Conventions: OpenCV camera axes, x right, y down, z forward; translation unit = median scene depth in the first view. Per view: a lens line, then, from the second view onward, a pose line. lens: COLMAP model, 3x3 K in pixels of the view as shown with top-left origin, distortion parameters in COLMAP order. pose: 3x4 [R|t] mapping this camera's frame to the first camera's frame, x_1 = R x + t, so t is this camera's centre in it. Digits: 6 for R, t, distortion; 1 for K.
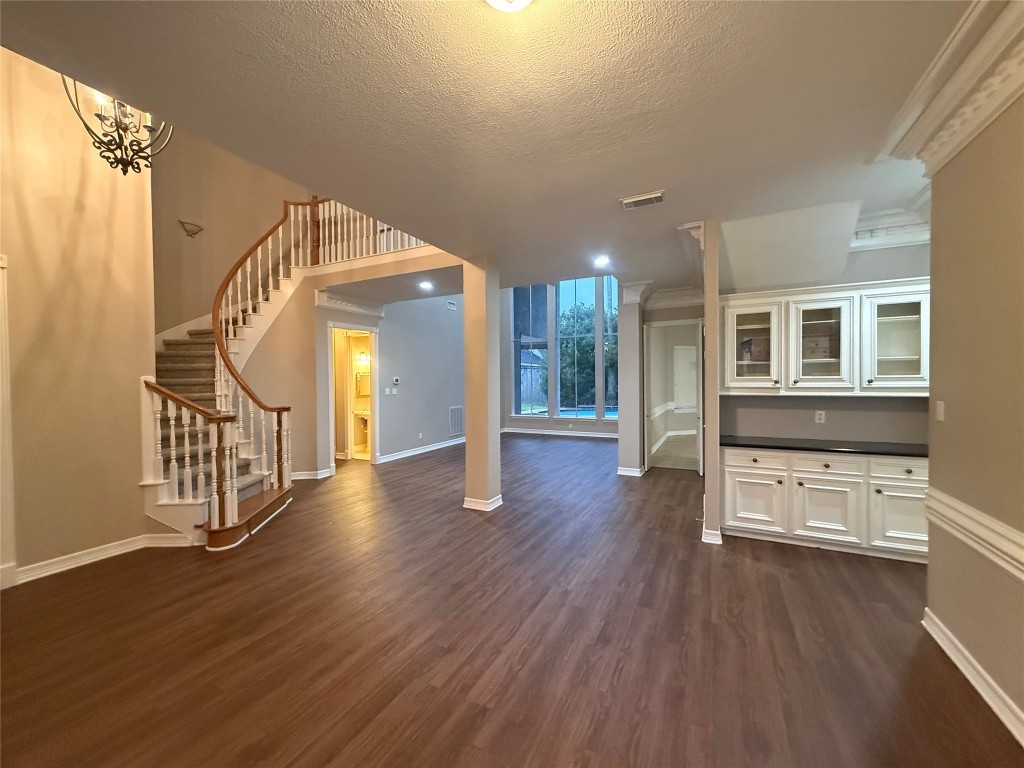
lens RADIAL K [[409.5, 0, 509.7], [0, 409.5, 385.2], [0, 0, 1]] dist [0.001634, -0.000679]
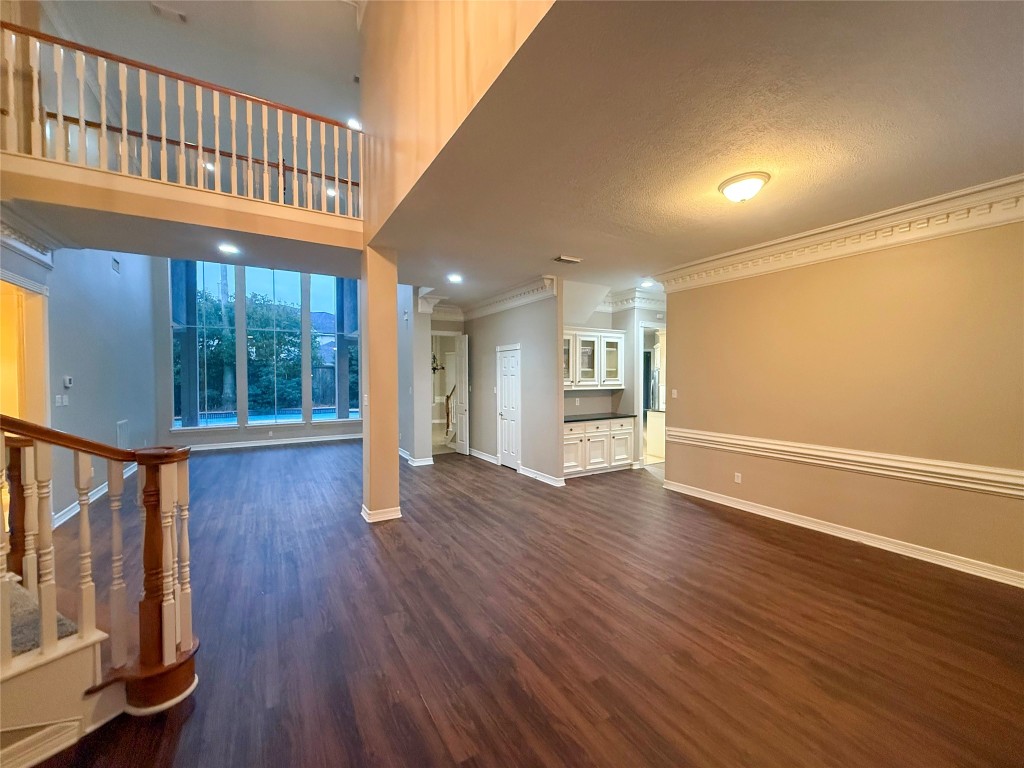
lens RADIAL K [[409.5, 0, 508.9], [0, 409.5, 385.2], [0, 0, 1]] dist [0.001634, -0.000679]
pose [[0.529400, -0.008909, 0.848326, -0.938573], [0.009944, 0.999941, 0.004296, -0.004212], [-0.848314, 0.006161, 0.529457, 0.352343]]
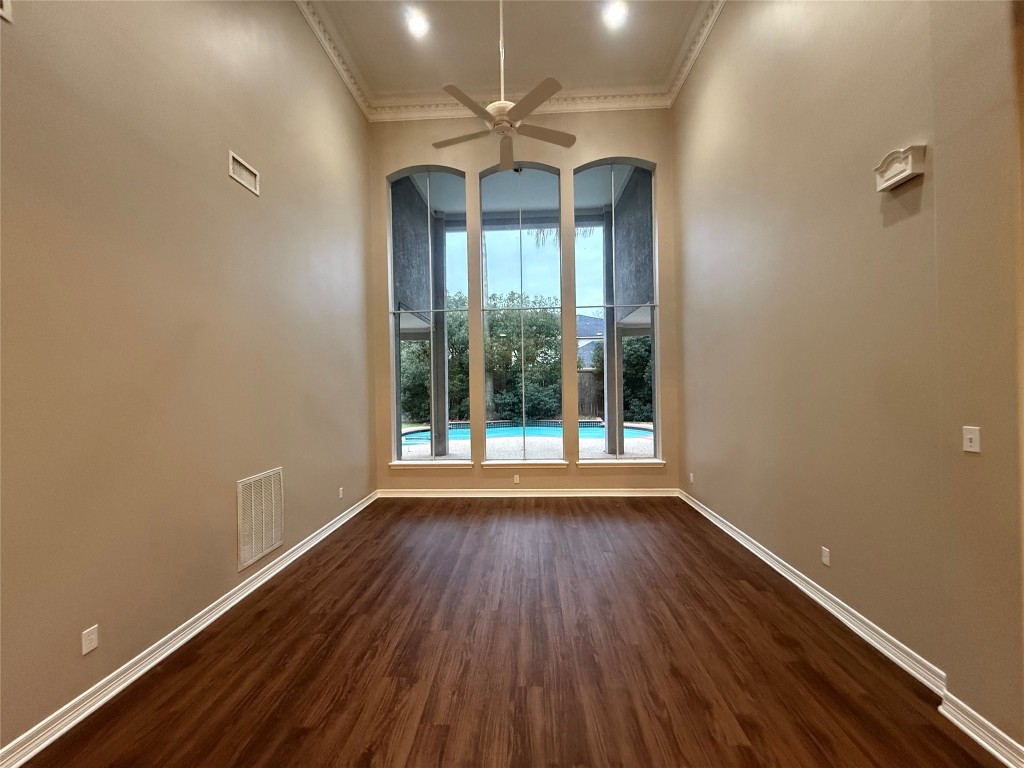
lens RADIAL K [[409.5, 0, 514.5], [0, 409.5, 383.6], [0, 0, 1]] dist [0.001634, -0.000679]
pose [[0.904429, -0.005962, 0.426583, -0.221794], [0.014661, 0.999746, -0.017111, -0.037502], [-0.426373, 0.021730, 0.904286, 1.569323]]
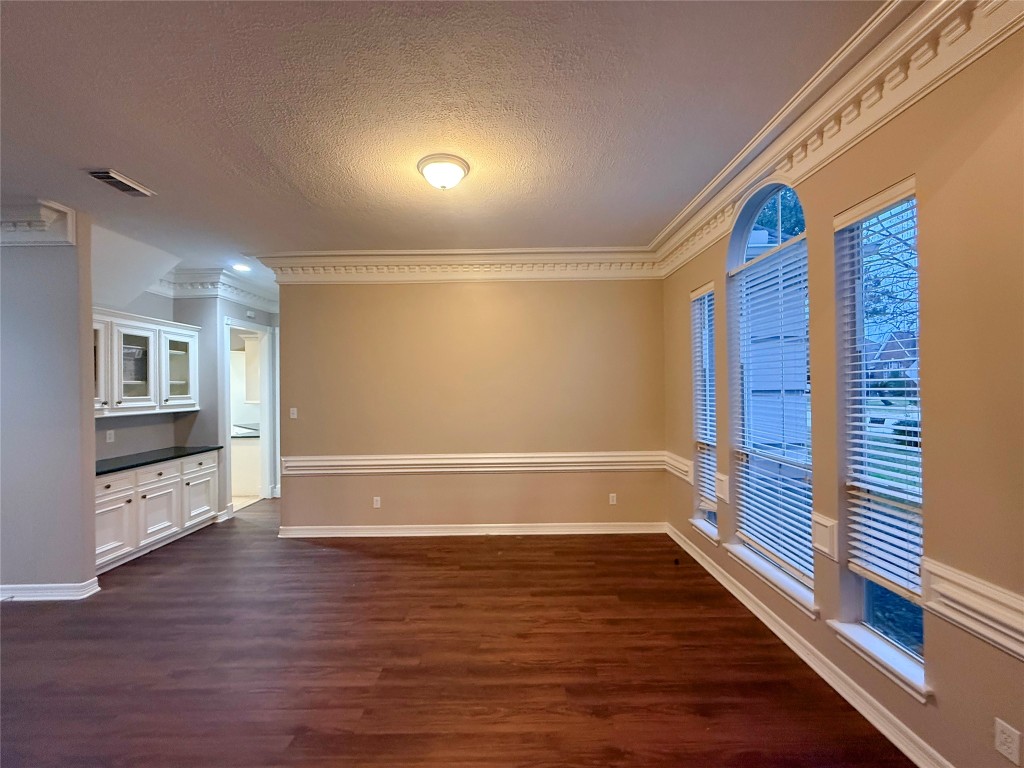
lens RADIAL K [[409.5, 0, 508.5], [0, 409.5, 384.9], [0, 0, 1]] dist [0.001634, -0.000679]
pose [[-0.454715, 0.023618, 0.890324, -0.674583], [0.034011, 0.999380, -0.009141, -0.009749], [-0.889988, 0.026124, -0.455236, 0.617726]]
